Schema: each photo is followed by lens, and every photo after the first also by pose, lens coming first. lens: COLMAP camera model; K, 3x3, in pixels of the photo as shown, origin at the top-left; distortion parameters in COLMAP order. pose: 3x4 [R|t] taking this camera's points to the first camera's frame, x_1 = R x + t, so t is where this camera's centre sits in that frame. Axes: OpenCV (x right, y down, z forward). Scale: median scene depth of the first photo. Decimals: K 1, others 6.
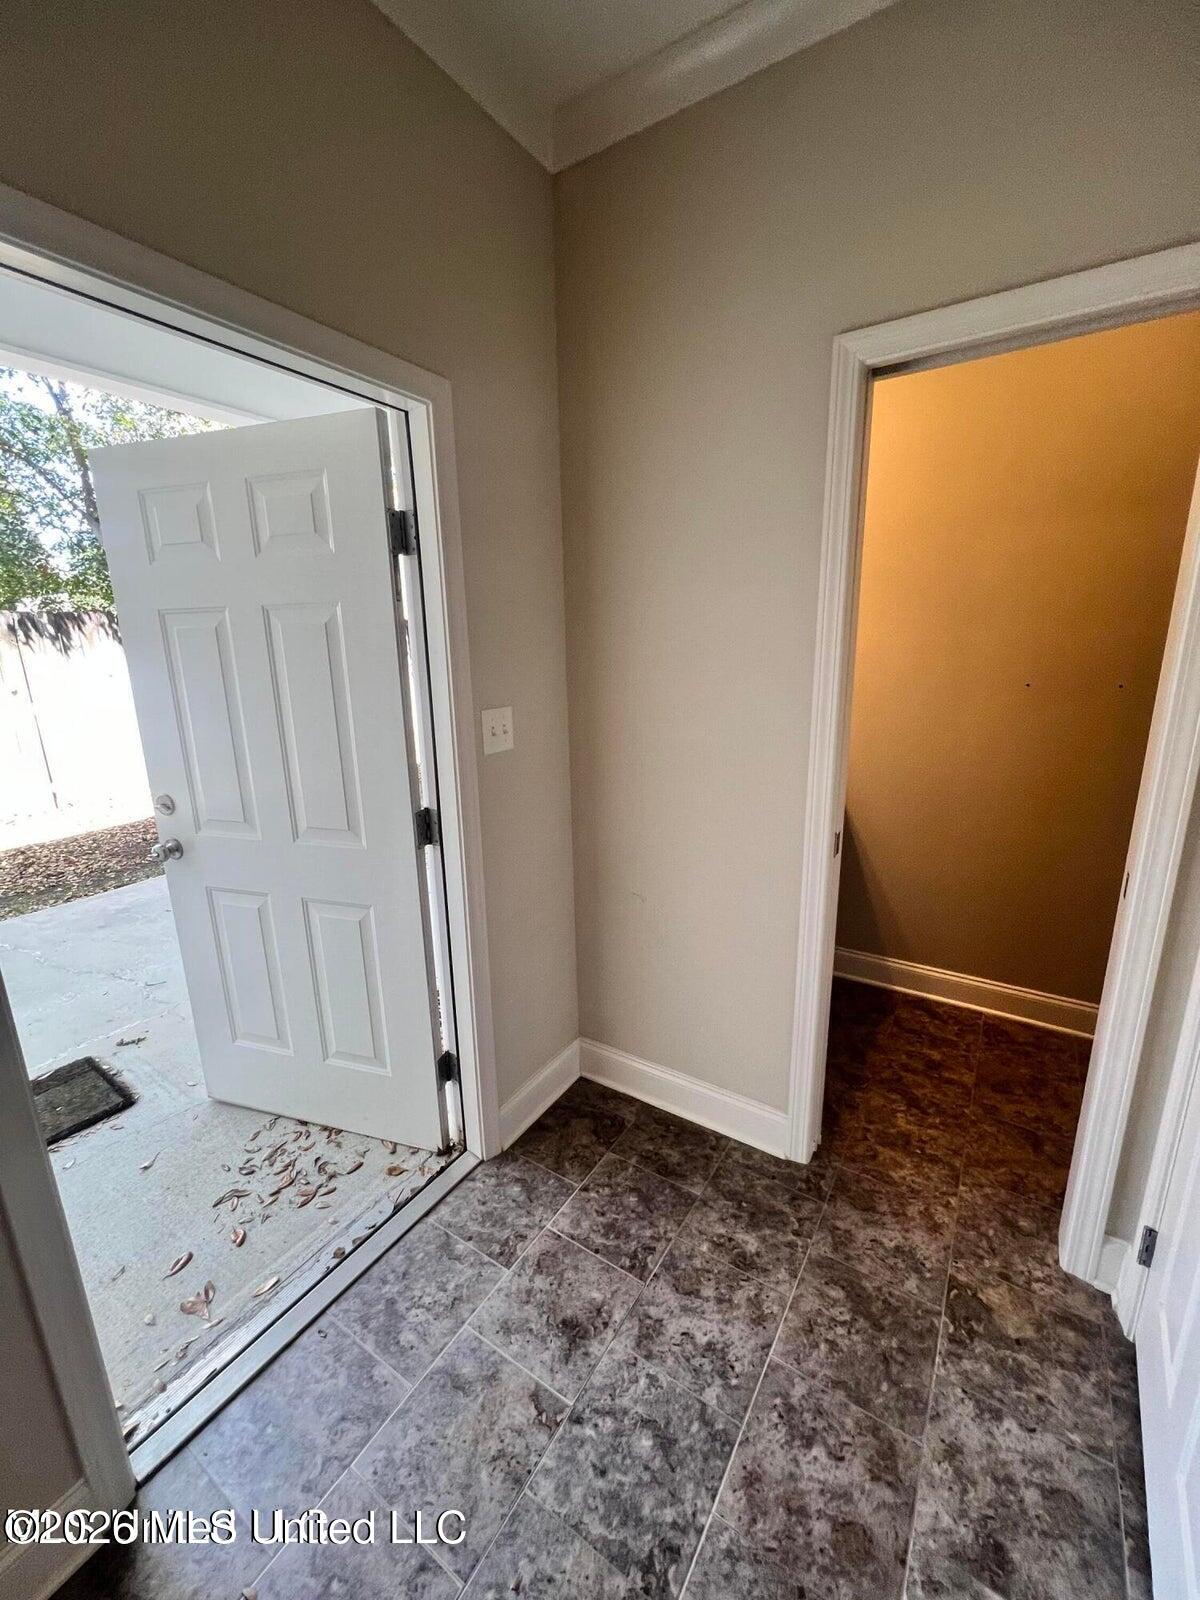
lens RADIAL K [[648.4, 0, 600.0], [0, 648.4, 800.0], [0, 0, 1]] dist [0.002090, 0.000156]
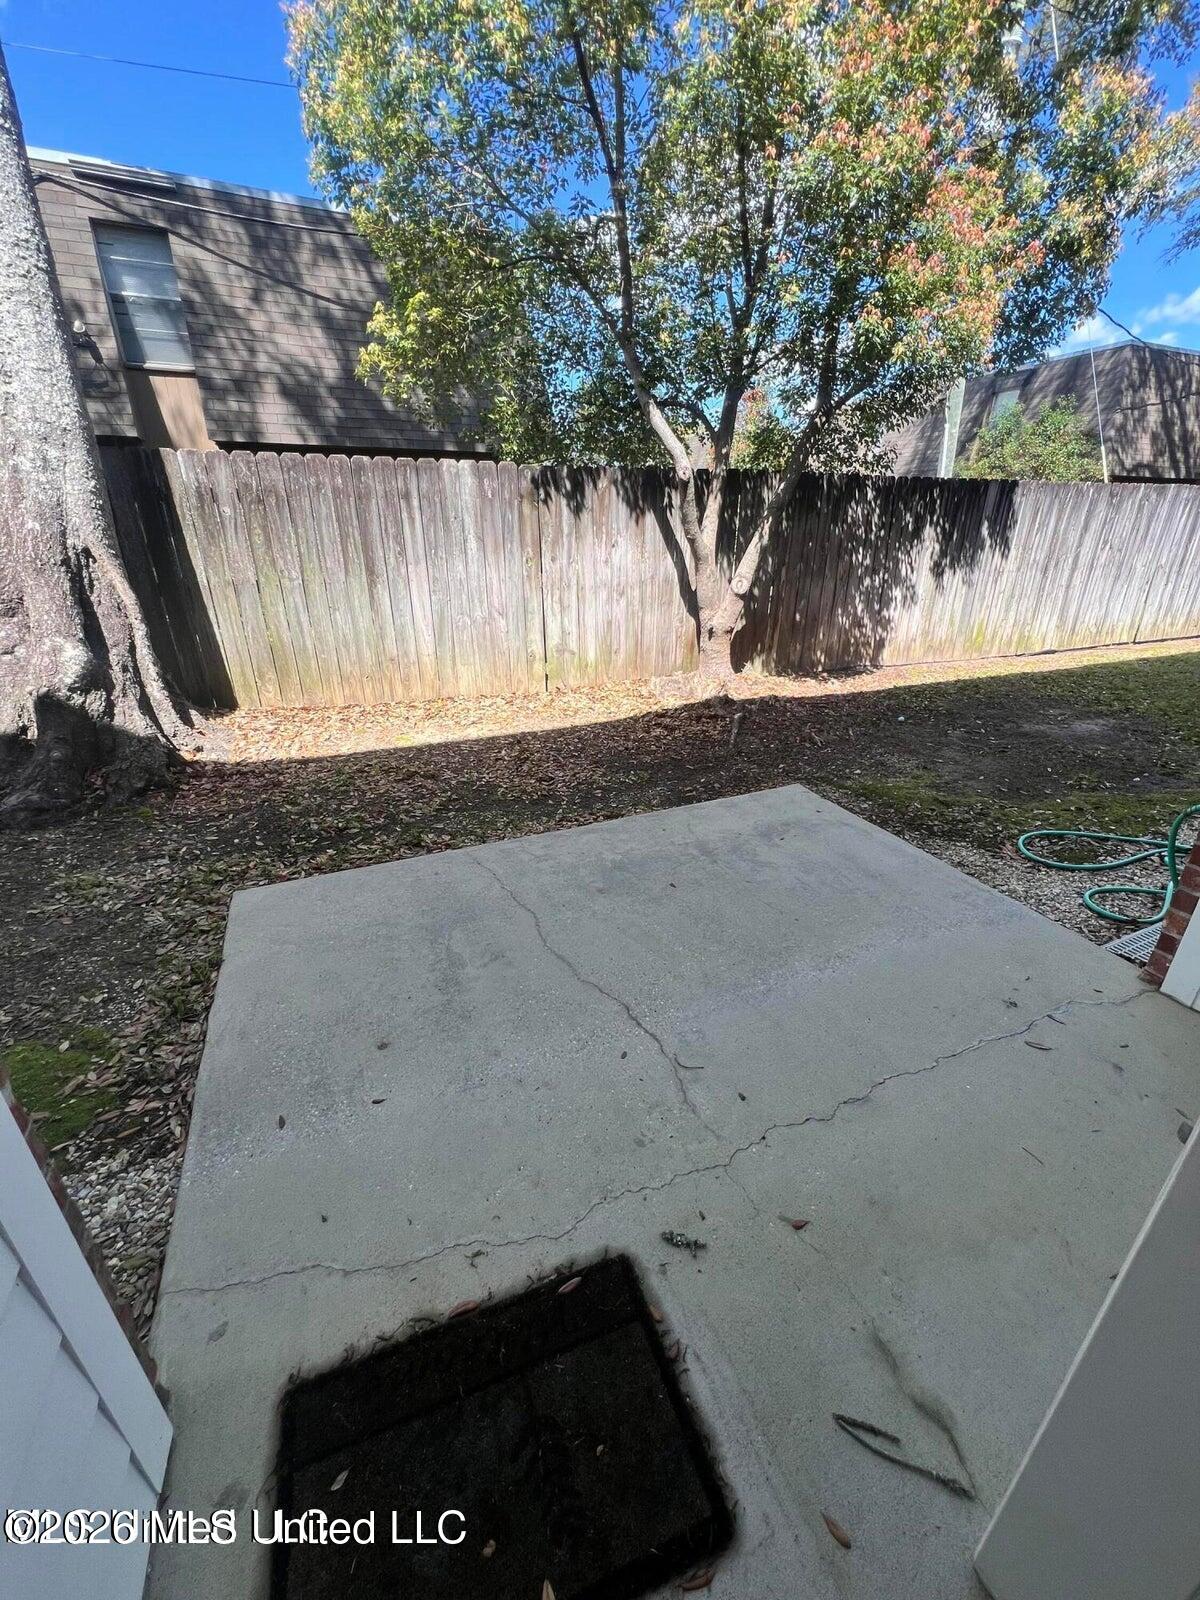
lens RADIAL K [[642.8, 0, 600.0], [0, 642.8, 800.0], [0, 0, 1]] dist [-0.002342, 0.000114]
pose [[0.833338, 0.238725, -0.498556, -0.336715], [-0.146534, 0.965071, 0.217175, -0.058215], [0.532987, -0.107925, 0.839212, 0.303730]]
